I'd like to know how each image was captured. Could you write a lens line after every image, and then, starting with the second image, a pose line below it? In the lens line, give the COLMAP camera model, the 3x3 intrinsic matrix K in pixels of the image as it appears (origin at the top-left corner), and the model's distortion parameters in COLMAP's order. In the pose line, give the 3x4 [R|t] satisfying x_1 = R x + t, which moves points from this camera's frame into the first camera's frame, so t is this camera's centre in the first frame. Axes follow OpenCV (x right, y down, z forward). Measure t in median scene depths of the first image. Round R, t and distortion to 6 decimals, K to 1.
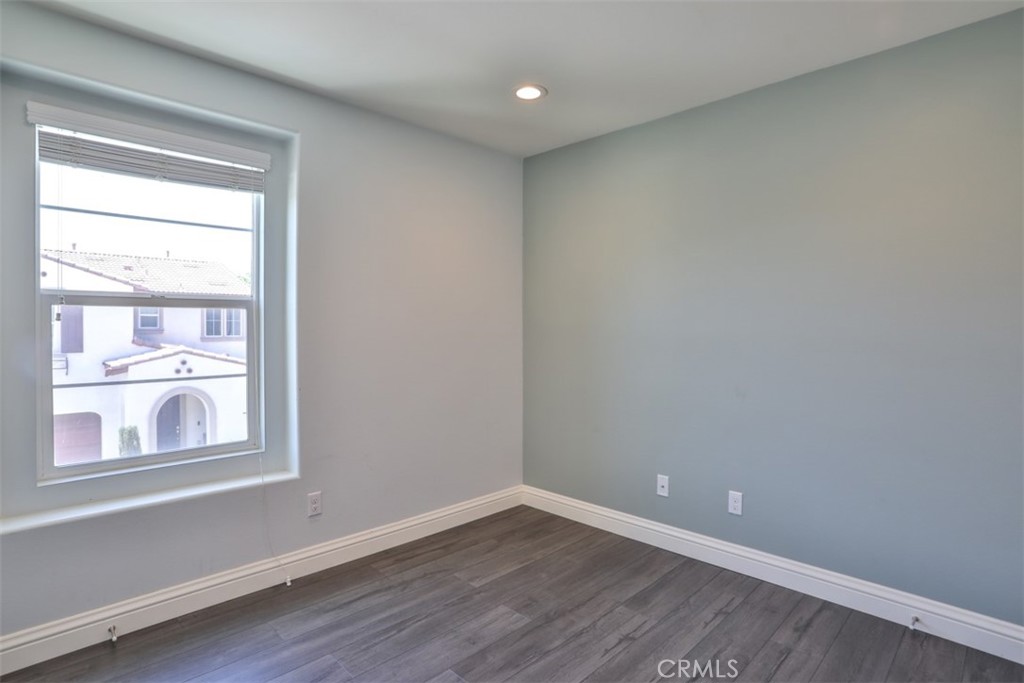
lens RADIAL K [[527.4, 0, 510.6], [0, 527.4, 341.0], [0, 0, 1]] dist [-0.076724, 0.035290]
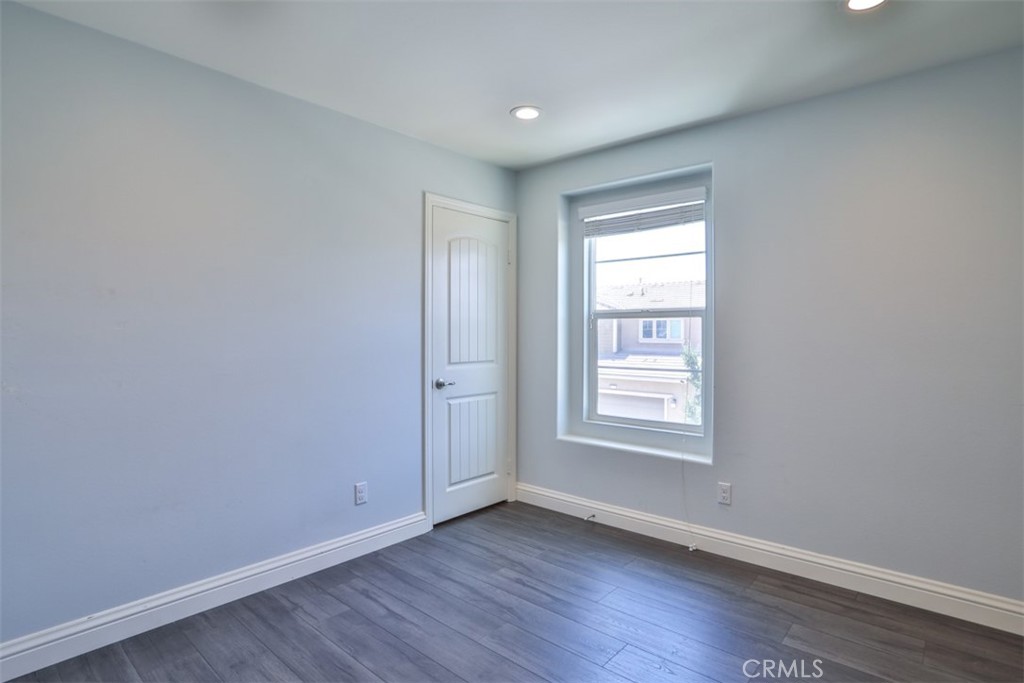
lens RADIAL K [[527.4, 0, 517.1], [0, 527.4, 336.8], [0, 0, 1]] dist [-0.076724, 0.035290]
pose [[0.070756, 0.009831, -0.997445, 0.687371], [-0.024171, 0.999675, 0.008138, -0.014825], [0.997201, 0.023534, 0.070971, 0.483003]]
